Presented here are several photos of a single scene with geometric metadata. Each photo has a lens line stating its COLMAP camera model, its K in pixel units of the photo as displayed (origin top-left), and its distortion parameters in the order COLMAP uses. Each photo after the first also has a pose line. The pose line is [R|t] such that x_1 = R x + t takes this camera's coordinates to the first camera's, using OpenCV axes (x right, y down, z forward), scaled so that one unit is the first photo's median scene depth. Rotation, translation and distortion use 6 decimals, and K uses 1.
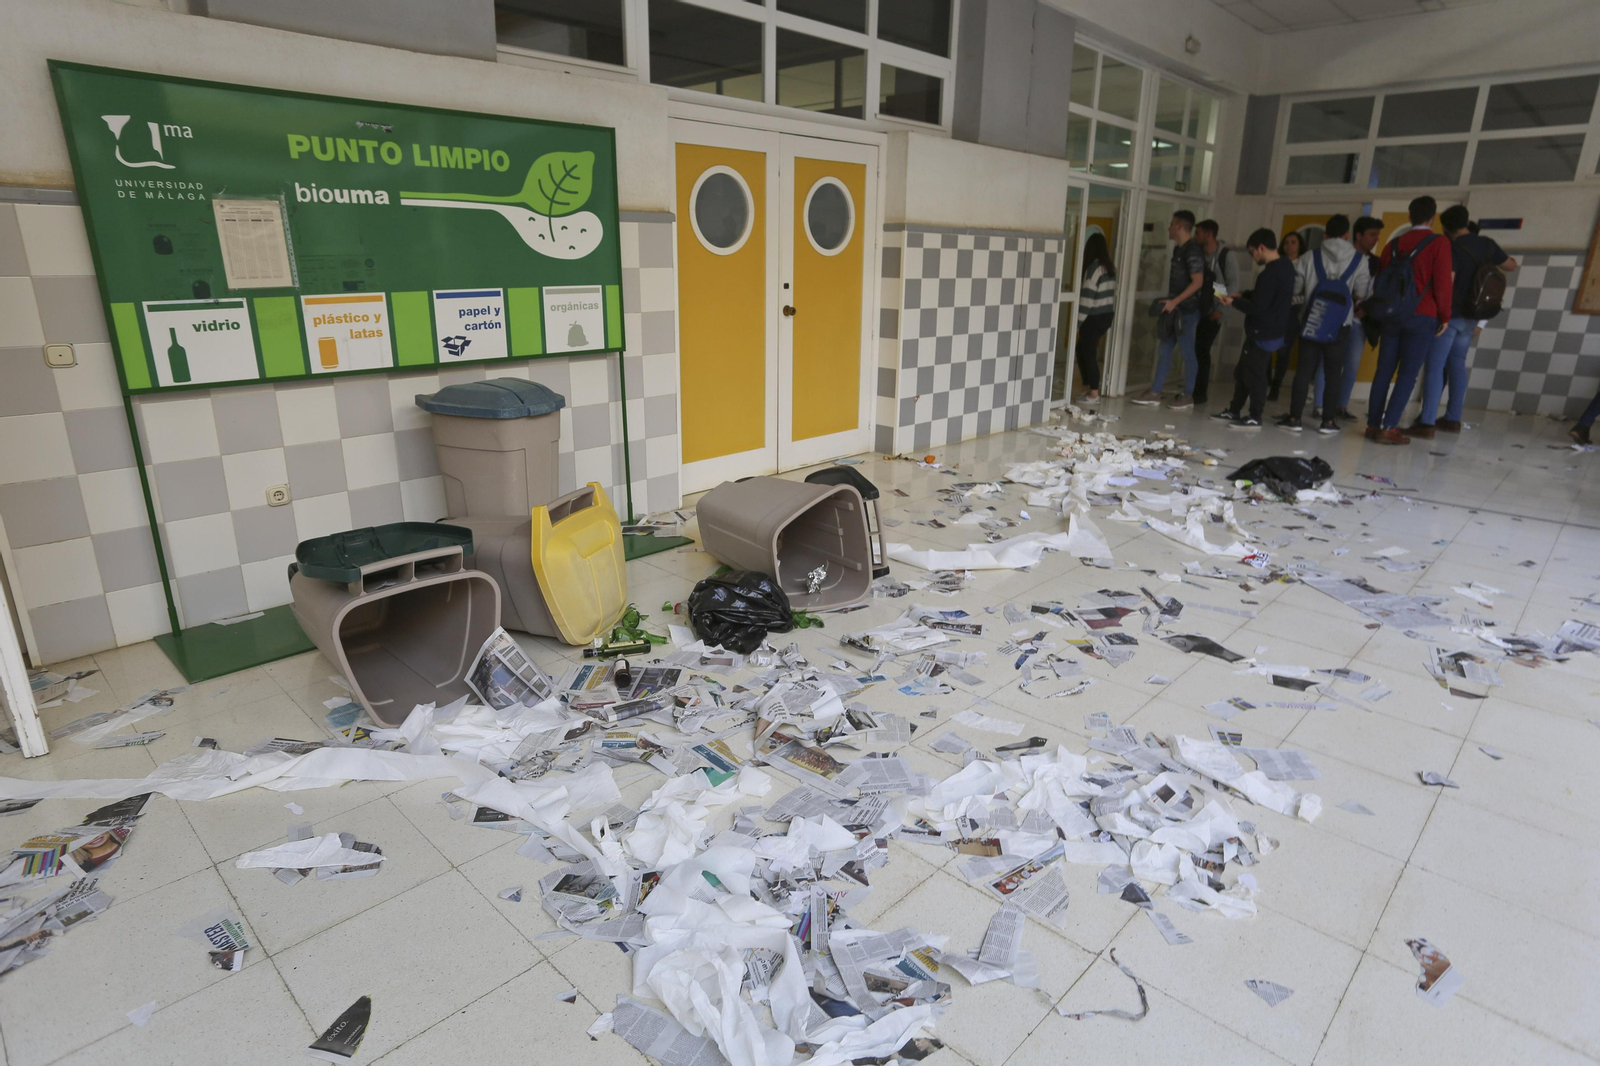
lens RADIAL K [[888.5, 0, 800.0], [0, 888.5, 533.0], [0, 0, 1]] dist [-0.066576, 0.041610]
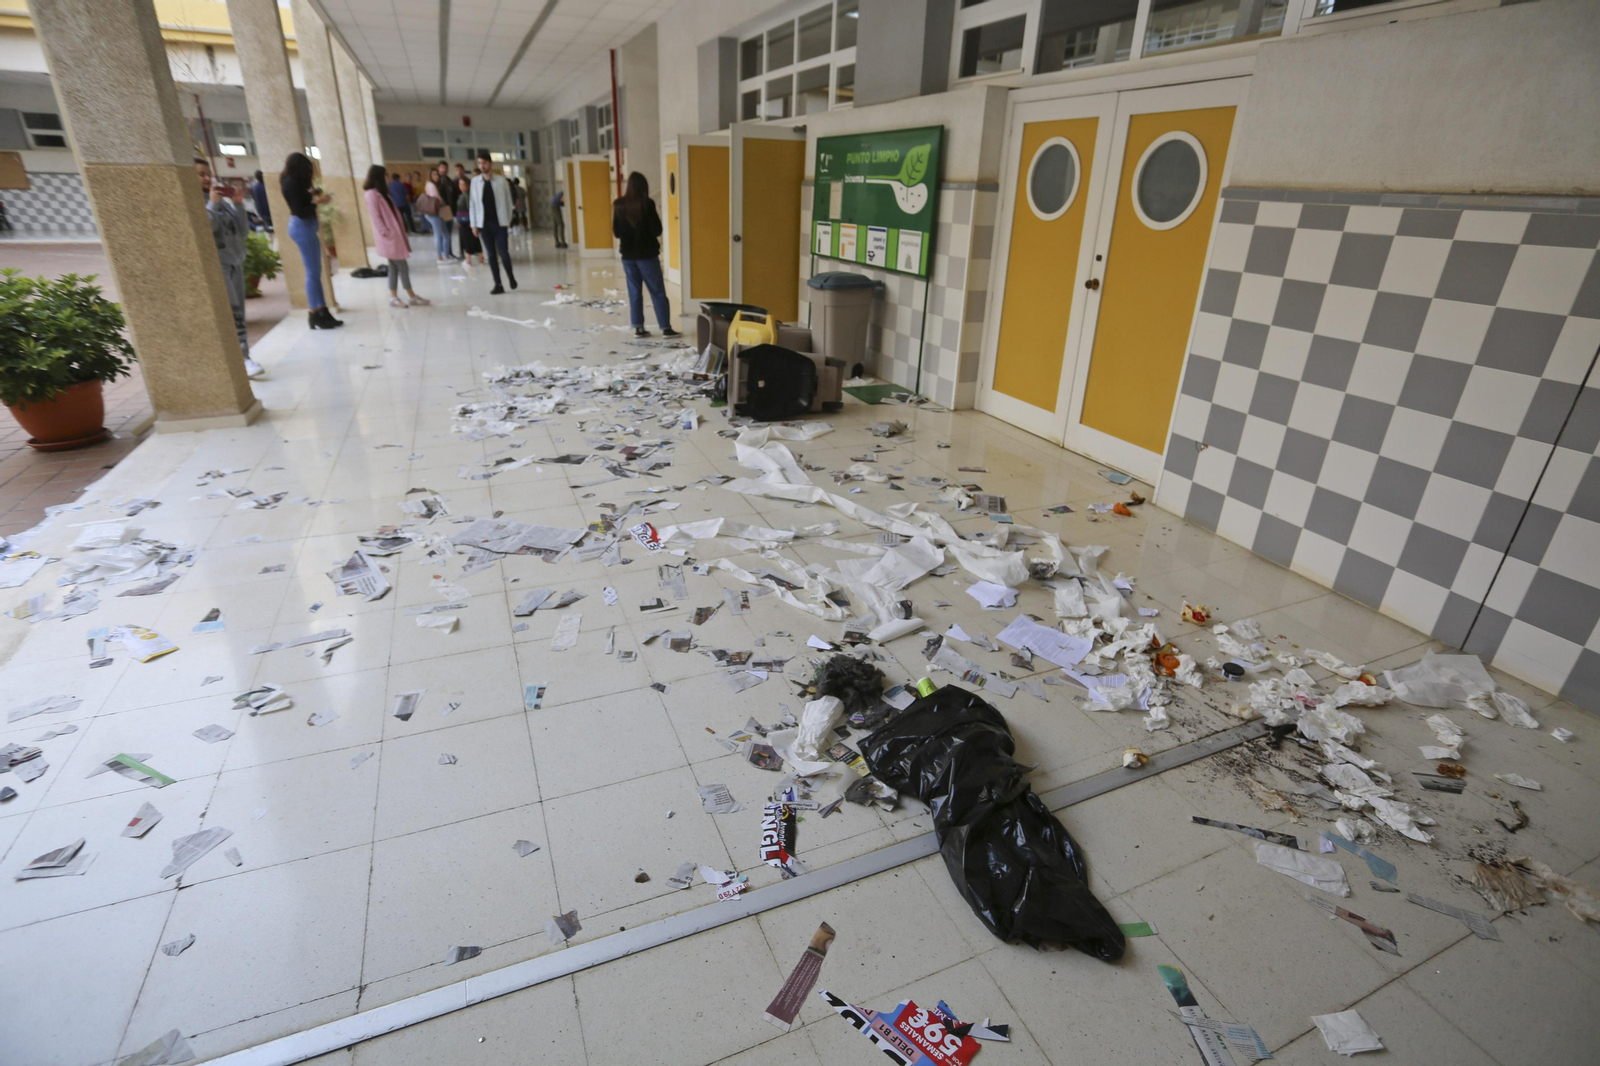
lens RADIAL K [[769.3, 0, 800.0], [0, 769.3, 533.0], [0, 0, 1]] dist [-0.091904, 0.042750]
pose [[-0.384336, 0.357166, -0.851304, 1.417103], [-0.313796, 0.816686, 0.484310, -0.516486], [0.868227, 0.453273, -0.201804, 1.603845]]
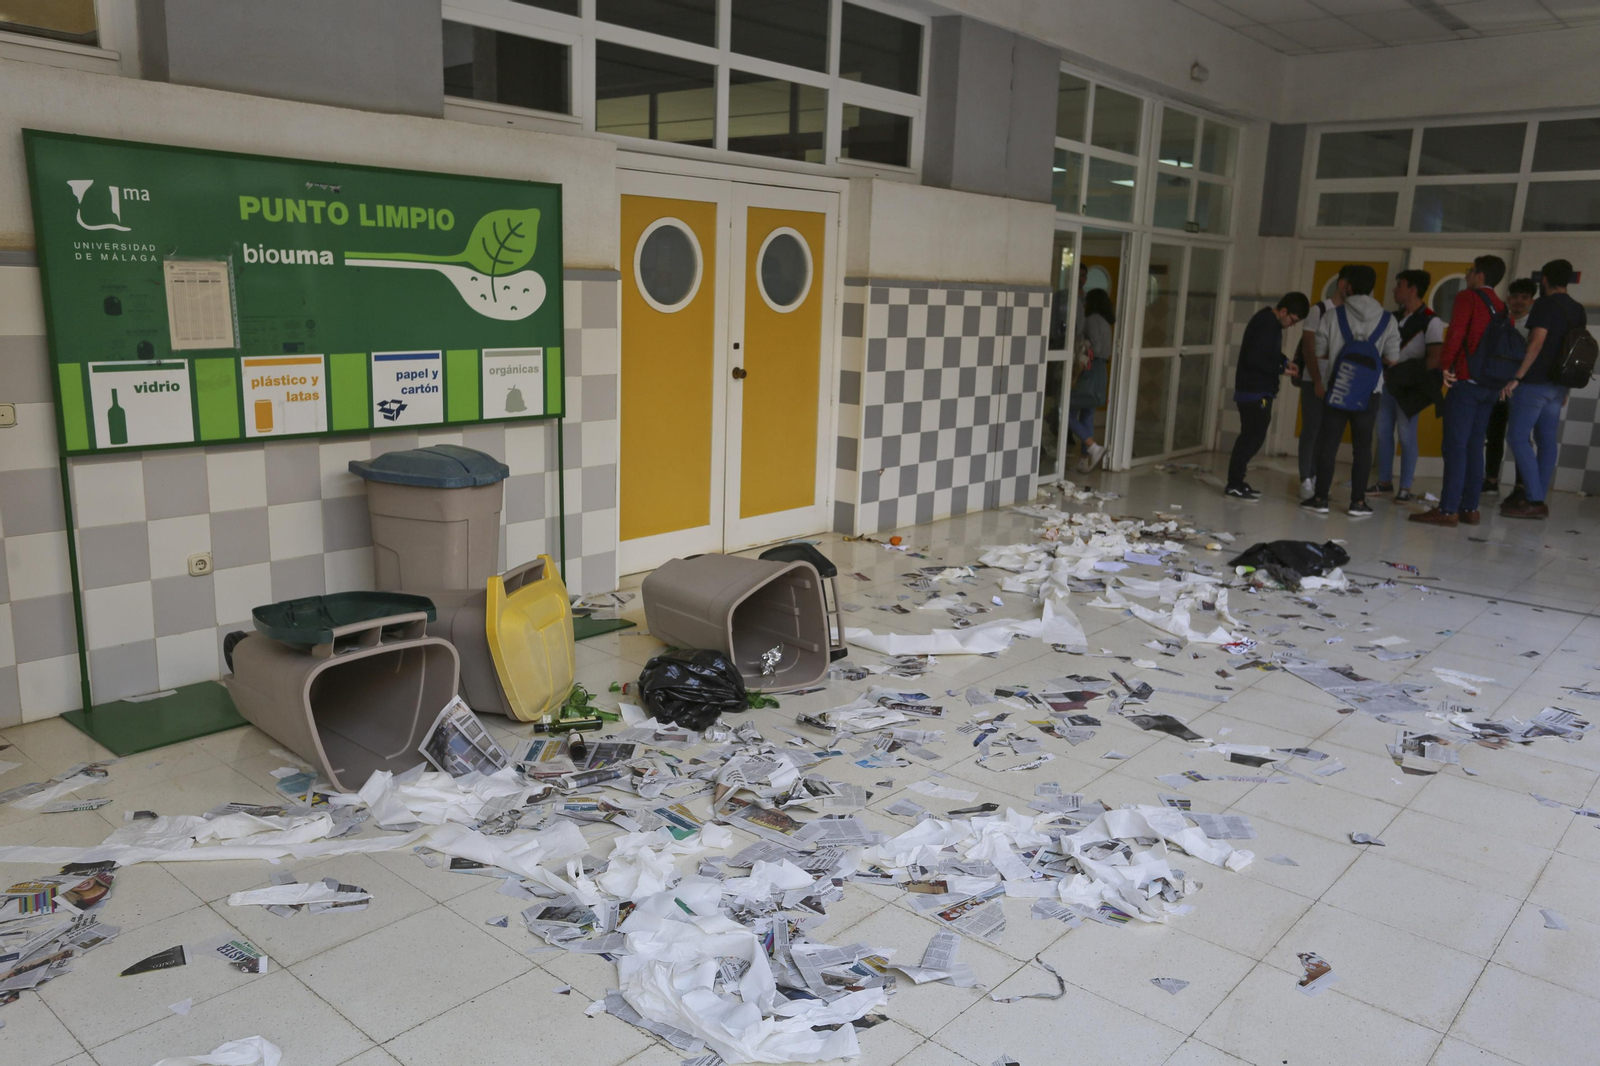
lens RADIAL K [[1202.7, 0, 800.0], [0, 1202.7, 533.0], [0, 0, 1]] dist [-0.002554, 0.001497]
pose [[0.998416, 0.011772, 0.055025, -0.025019], [-0.006493, 0.995443, -0.095135, 0.041494], [-0.055894, 0.094627, 0.993942, -0.320214]]
